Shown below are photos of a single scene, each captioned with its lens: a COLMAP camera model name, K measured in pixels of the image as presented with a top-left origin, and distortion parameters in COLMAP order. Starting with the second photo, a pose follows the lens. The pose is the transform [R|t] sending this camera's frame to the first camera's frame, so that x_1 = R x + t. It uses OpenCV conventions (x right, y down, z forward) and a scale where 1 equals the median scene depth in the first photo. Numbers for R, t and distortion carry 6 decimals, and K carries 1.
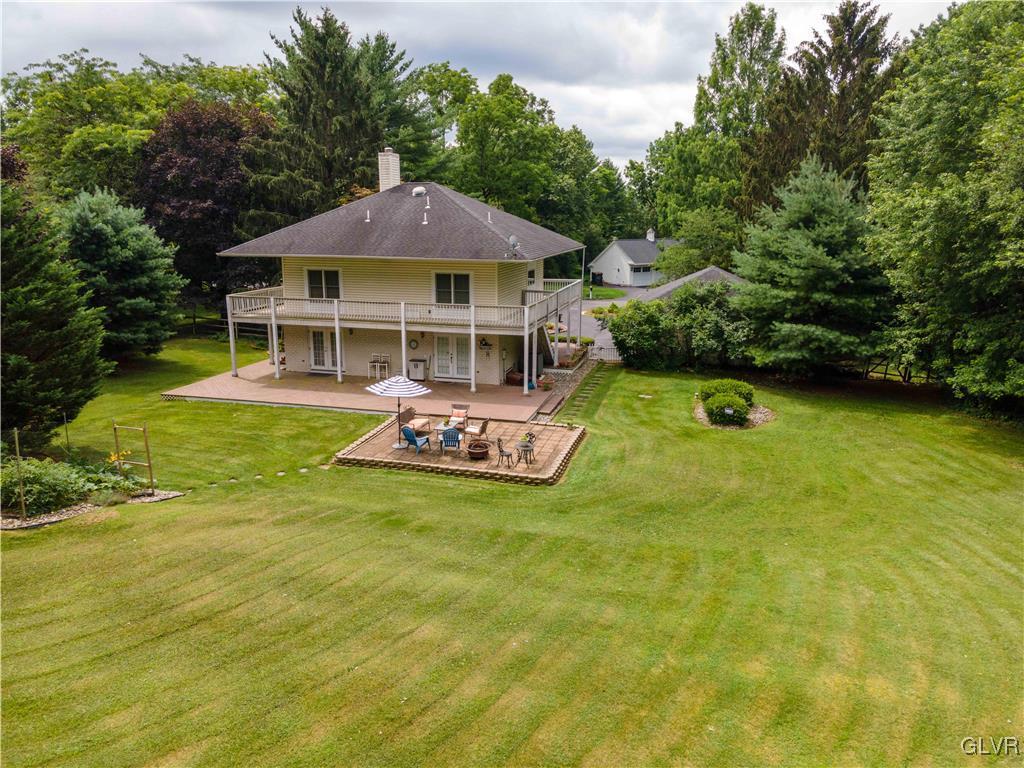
lens RADIAL K [[747.1, 0, 506.5], [0, 747.1, 384.8], [0, 0, 1]] dist [0.016399, 0.049098]
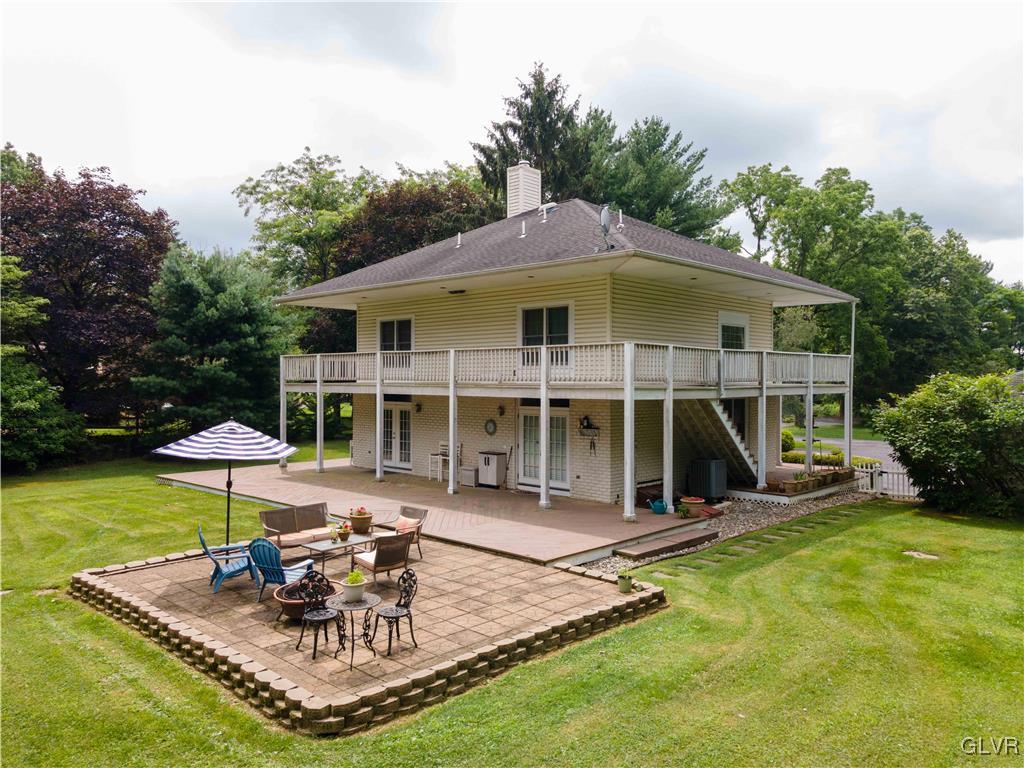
lens RADIAL K [[747.1, 0, 506.5], [0, 747.1, 384.8], [0, 0, 1]] dist [0.016399, 0.049098]
pose [[0.881405, 0.003091, -0.472351, 0.181965], [-0.106251, 0.975650, -0.191881, 0.028992], [0.460256, 0.219313, 0.860271, 0.488726]]
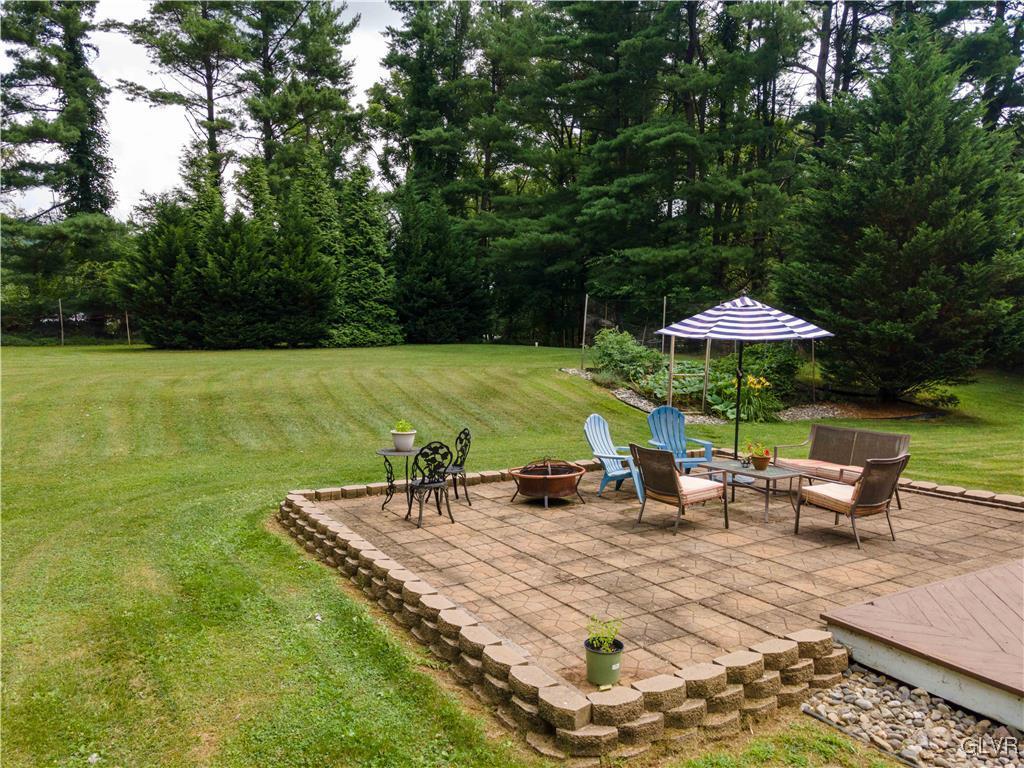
lens RADIAL K [[747.1, 0, 506.5], [0, 747.1, 384.8], [0, 0, 1]] dist [0.016399, 0.049098]
pose [[-0.693866, 0.049277, -0.718416, 0.173393], [-0.168301, 0.958928, 0.228325, -0.027506], [0.700160, 0.279337, -0.657074, 0.881570]]
